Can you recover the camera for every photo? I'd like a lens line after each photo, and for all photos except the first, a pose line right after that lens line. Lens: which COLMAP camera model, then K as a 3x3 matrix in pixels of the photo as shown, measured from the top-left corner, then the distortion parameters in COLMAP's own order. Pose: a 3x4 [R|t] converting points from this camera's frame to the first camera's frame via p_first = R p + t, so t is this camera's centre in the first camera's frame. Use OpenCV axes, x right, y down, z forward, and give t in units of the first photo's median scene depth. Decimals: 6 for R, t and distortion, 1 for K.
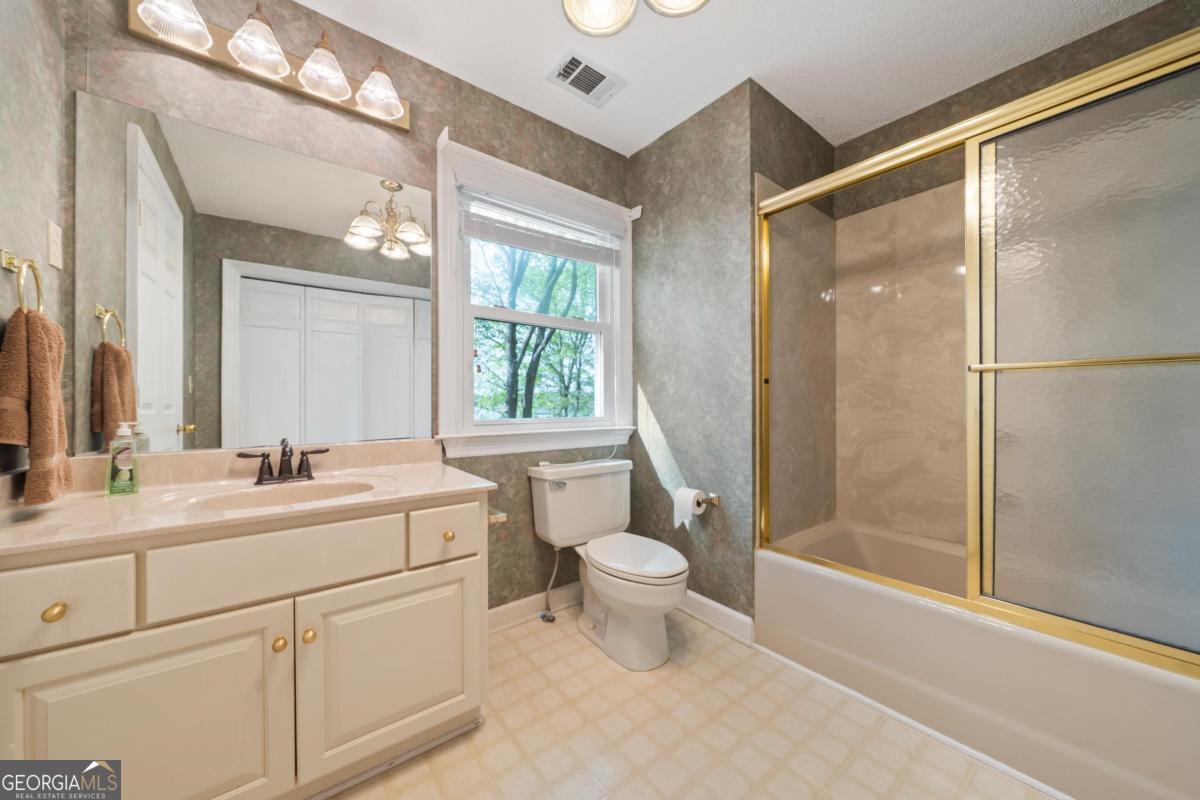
lens RADIAL K [[425.2, 0, 596.9], [0, 425.2, 401.8], [0, 0, 1]] dist [-0.000013, -0.000258]
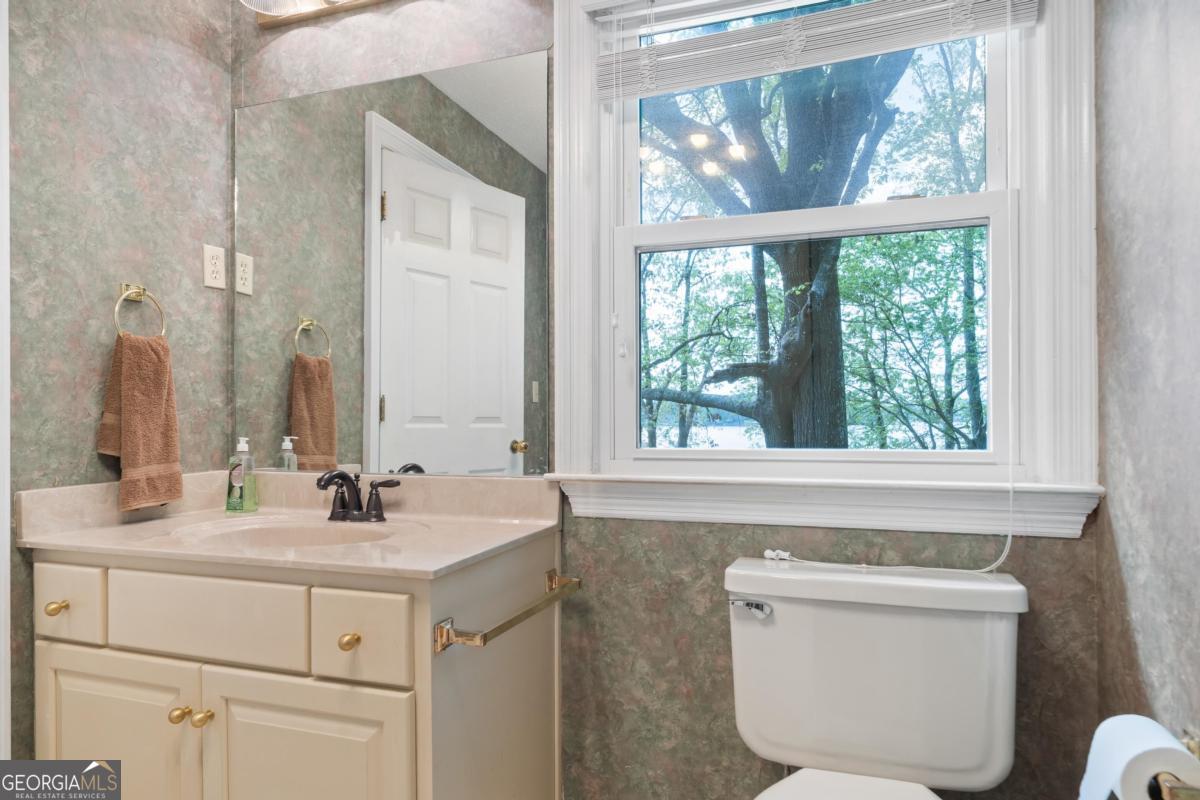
lens RADIAL K [[766.6, 0, 603.1], [0, 766.6, 408.1], [0, 0, 1]] dist [0.004744, 0.001696]
pose [[0.533376, -0.008074, -0.845840, 0.646193], [0.007627, 0.999960, -0.004735, -0.003329], [0.845844, -0.003926, 0.533416, 0.621273]]
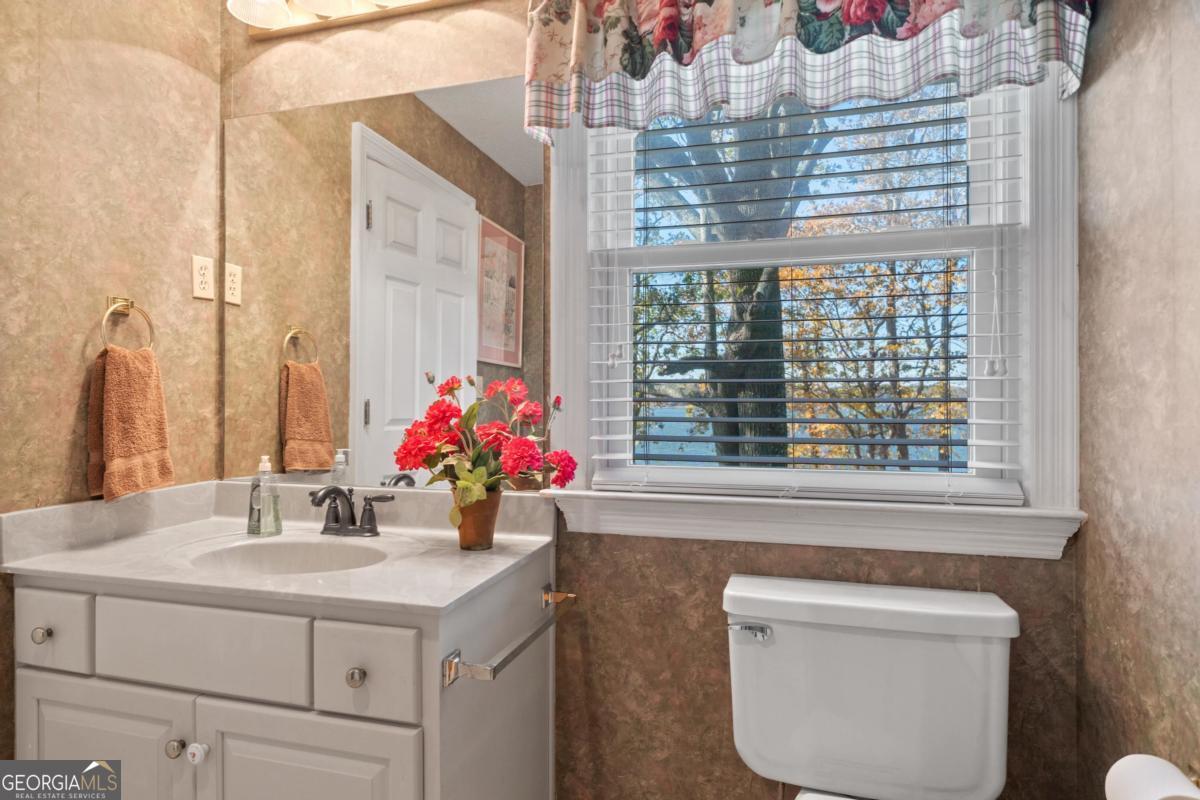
lens RADIAL K [[703.6, 0, 597.7], [0, 703.6, 391.9], [0, 0, 1]] dist [0.005272, 0.001105]
pose [[0.582652, -0.002696, -0.812717, 0.543533], [0.002436, 0.999996, -0.001570, -0.064254], [0.812718, -0.001065, 0.582656, 0.603866]]
